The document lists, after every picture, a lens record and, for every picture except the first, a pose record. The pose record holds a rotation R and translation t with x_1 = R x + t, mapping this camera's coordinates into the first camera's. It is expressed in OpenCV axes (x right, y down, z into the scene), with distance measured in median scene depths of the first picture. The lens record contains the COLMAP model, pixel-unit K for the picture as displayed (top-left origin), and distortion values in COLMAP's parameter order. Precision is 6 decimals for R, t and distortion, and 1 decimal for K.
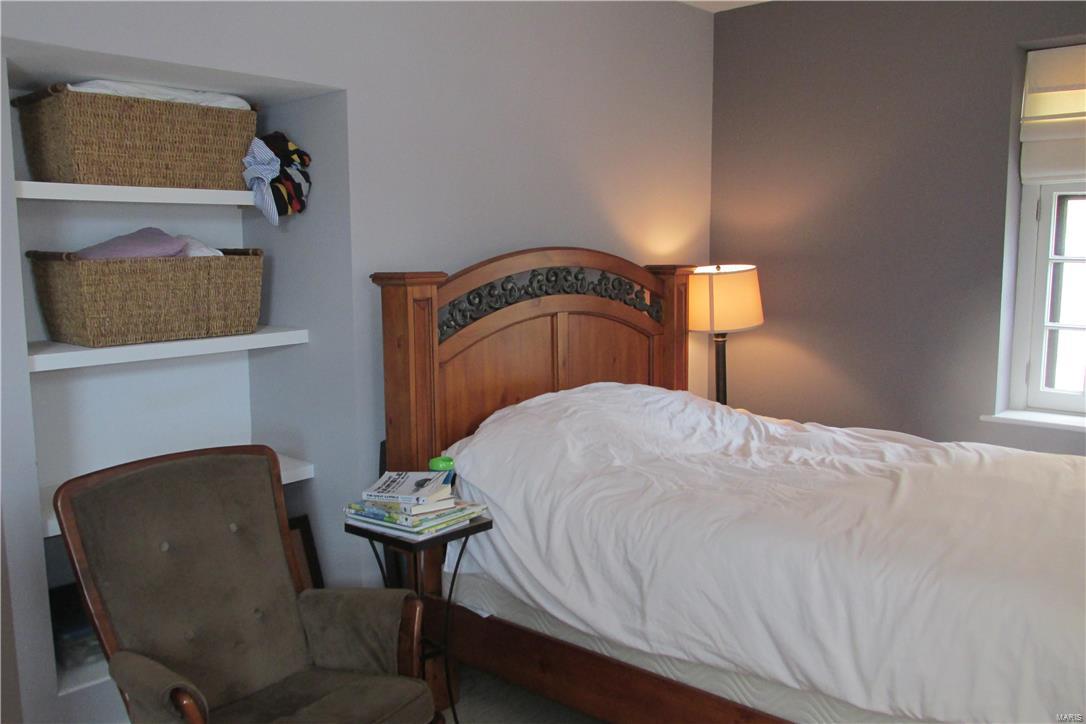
lens RADIAL K [[903.8, 0, 539.6], [0, 903.8, 366.0], [0, 0, 1]] dist [-0.067521, 0.073493]
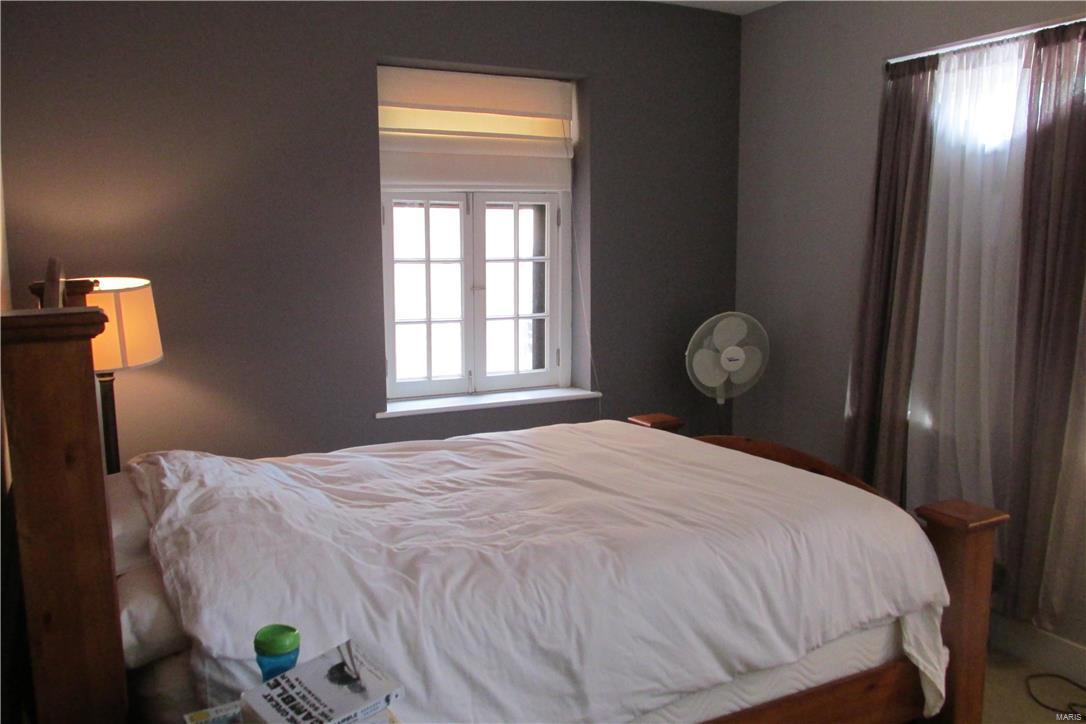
lens RADIAL K [[898.6, 0, 538.1], [0, 898.6, 364.0], [0, 0, 1]] dist [-0.037210, 0.014842]
pose [[0.360734, -0.122271, 0.924619, -0.482189], [0.123478, 0.988904, 0.082598, -0.078970], [-0.924459, 0.084374, 0.371829, 0.542268]]
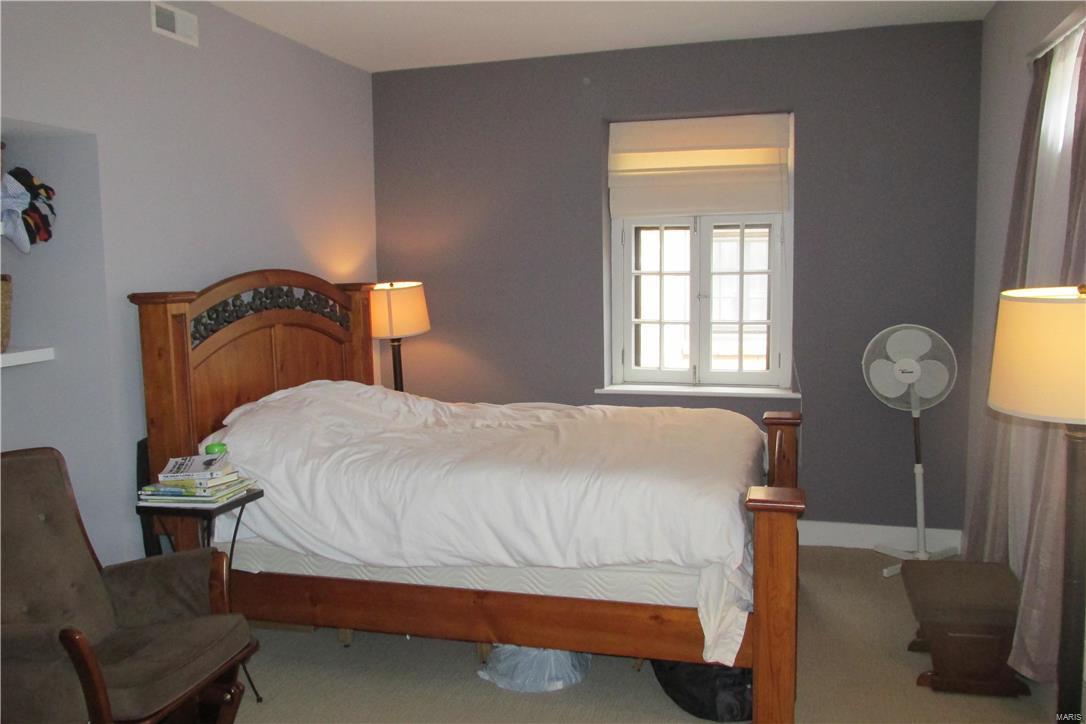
lens RADIAL K [[903.7, 0, 544.7], [0, 903.7, 382.5], [0, 0, 1]] dist [-0.047404, -0.003880]
pose [[0.901823, -0.063795, 0.427371, -0.193457], [0.065949, 0.997775, 0.009779, 0.032577], [-0.427044, 0.019366, 0.904023, -0.248058]]
